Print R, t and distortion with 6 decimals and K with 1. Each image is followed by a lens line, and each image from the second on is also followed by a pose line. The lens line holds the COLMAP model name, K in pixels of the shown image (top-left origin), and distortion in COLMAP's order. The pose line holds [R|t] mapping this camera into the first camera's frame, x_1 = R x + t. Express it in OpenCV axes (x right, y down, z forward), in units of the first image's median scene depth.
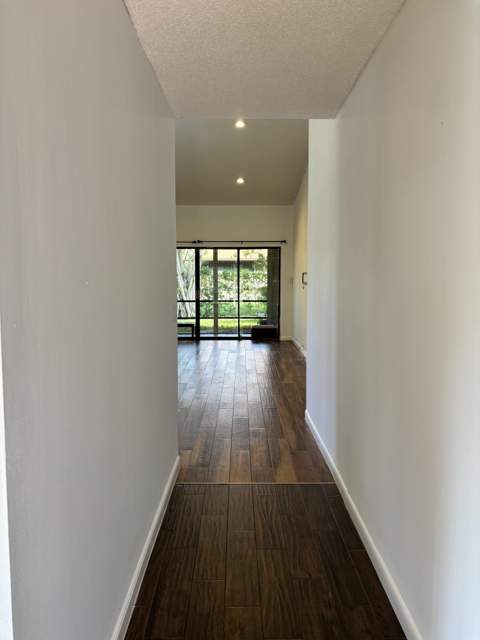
lens RADIAL K [[483.2, 0, 238.3], [0, 483.2, 323.2], [0, 0, 1]] dist [0.045163, -0.055175]
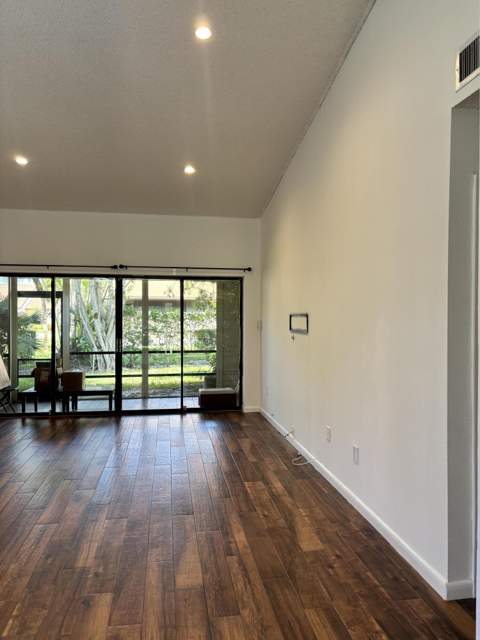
lens RADIAL K [[483.2, 0, 238.3], [0, 483.2, 323.2], [0, 0, 1]] dist [0.045163, -0.055175]
pose [[0.987926, -0.000662, 0.154924, -0.025595], [0.013466, 0.996573, -0.081612, -0.034220], [-0.154340, 0.082712, 0.984550, 0.317541]]
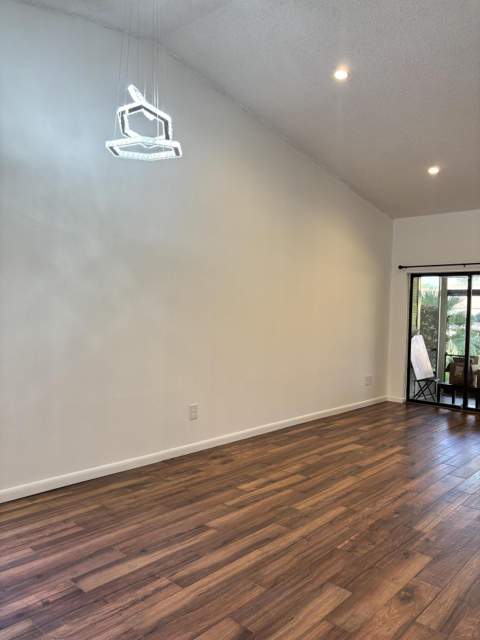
lens RADIAL K [[483.2, 0, 238.3], [0, 483.2, 323.2], [0, 0, 1]] dist [0.045163, -0.055175]
pose [[0.738790, 0.034192, -0.673068, 0.046806], [-0.088232, 0.995023, -0.046300, -0.027867], [0.668136, 0.093592, 0.738130, 0.295958]]
